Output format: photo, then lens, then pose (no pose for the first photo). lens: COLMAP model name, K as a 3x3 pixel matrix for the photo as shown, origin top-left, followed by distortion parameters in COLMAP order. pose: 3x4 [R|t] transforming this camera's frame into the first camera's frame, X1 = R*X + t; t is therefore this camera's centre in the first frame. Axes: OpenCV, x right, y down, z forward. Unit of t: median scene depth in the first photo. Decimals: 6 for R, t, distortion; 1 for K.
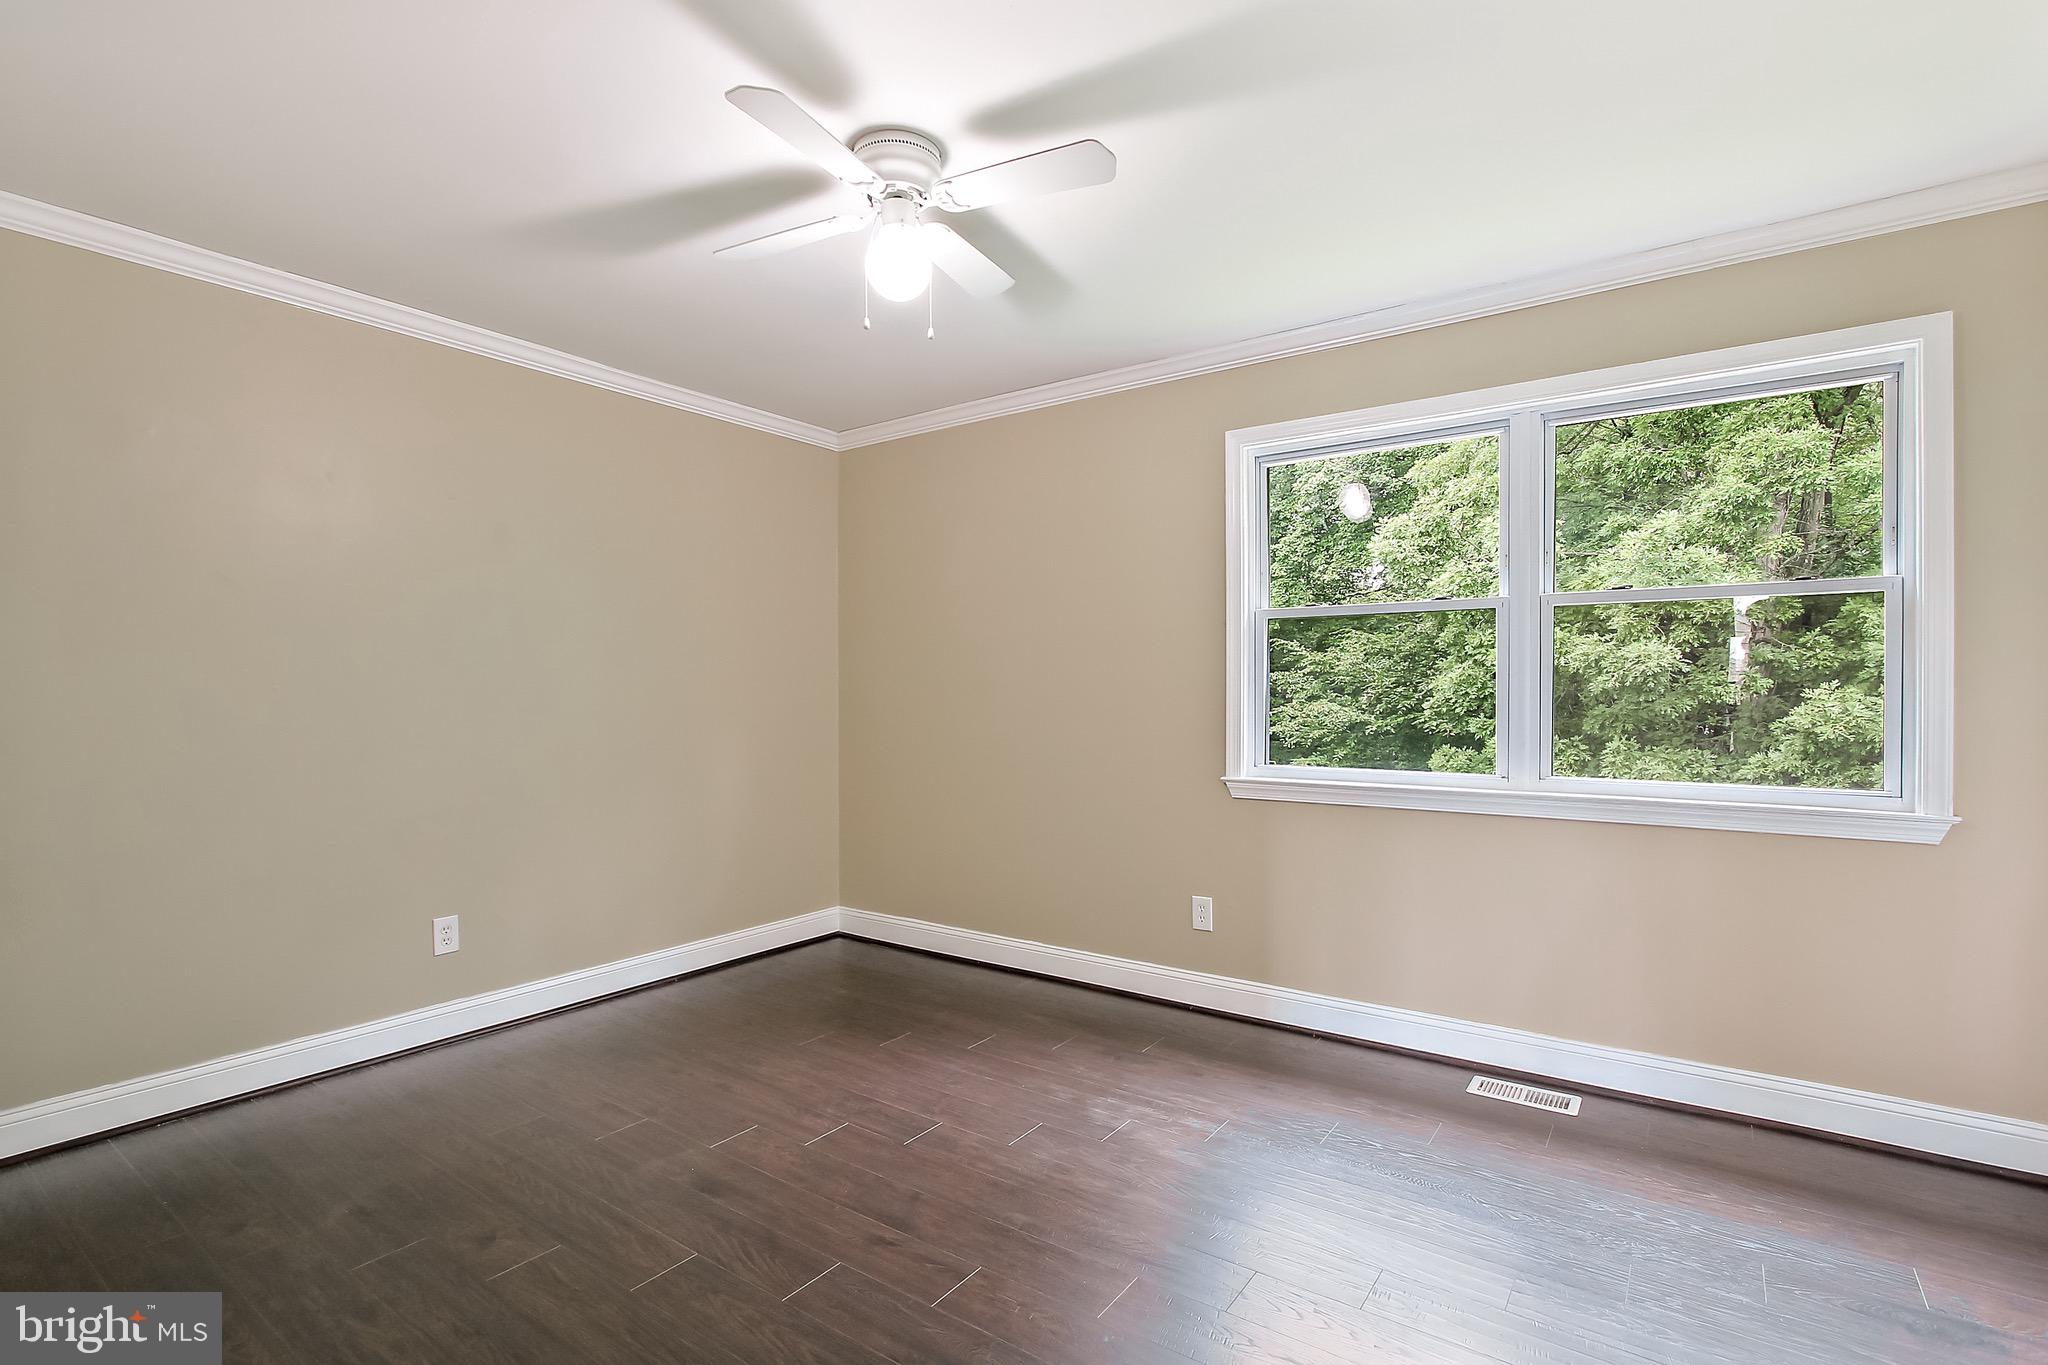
lens RADIAL K [[967.3, 0, 1031.7], [0, 967.3, 672.9], [0, 0, 1]] dist [-0.013114, -0.000143]
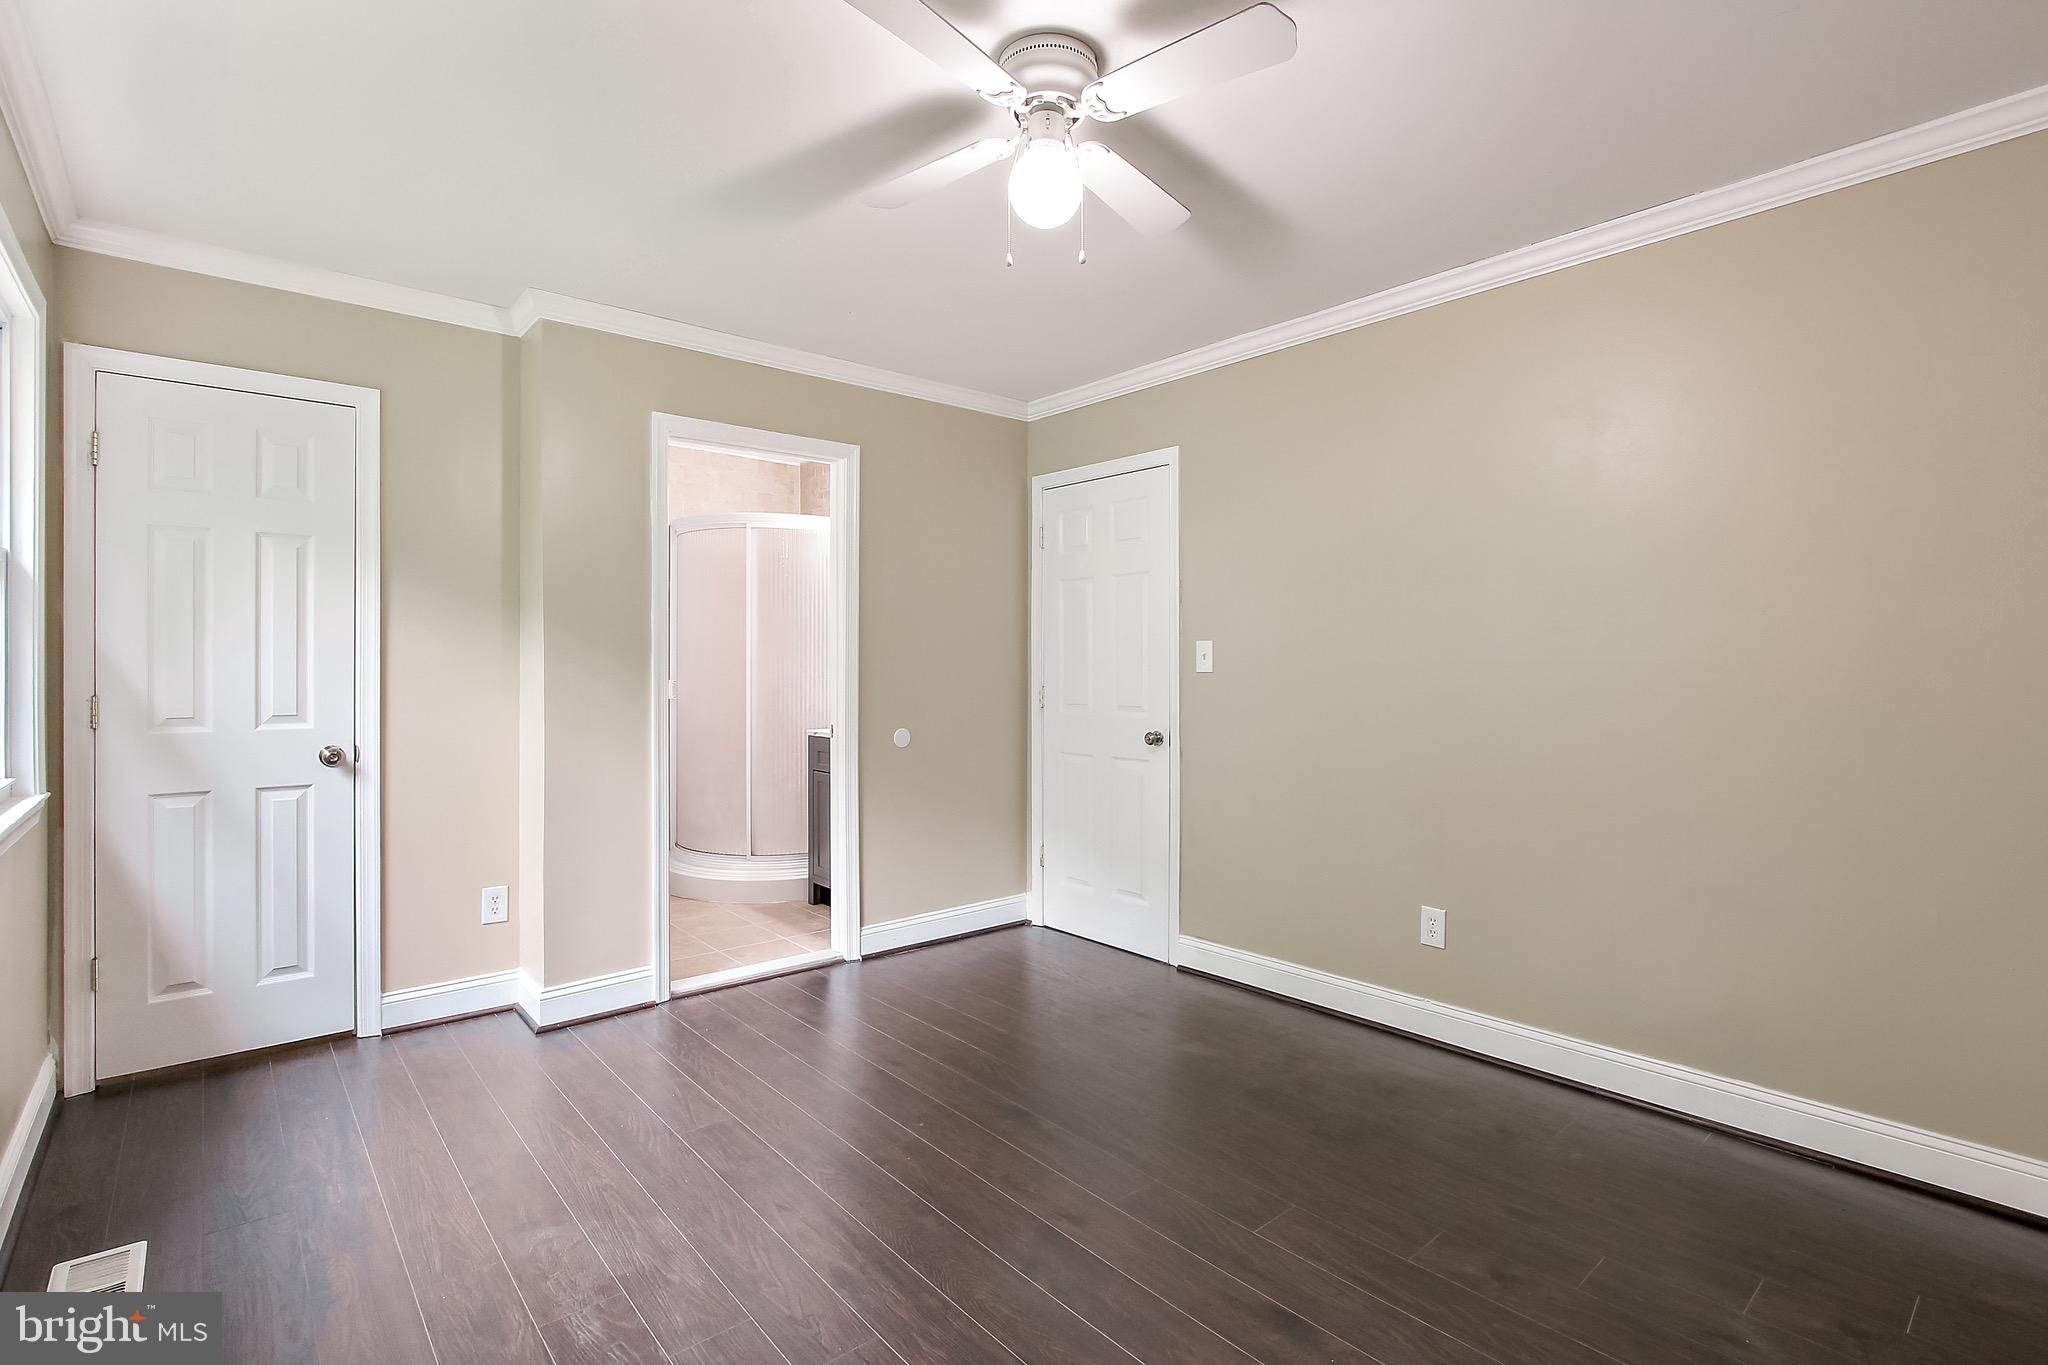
lens RADIAL K [[961.8, 0, 1027.0], [0, 961.8, 665.7], [0, 0, 1]] dist [-0.008672, -0.000058]
pose [[-0.971082, -0.003815, 0.238717, -0.341157], [-0.003247, 0.999991, 0.002773, 0.010587], [-0.238725, 0.001918, -0.971085, 1.947852]]
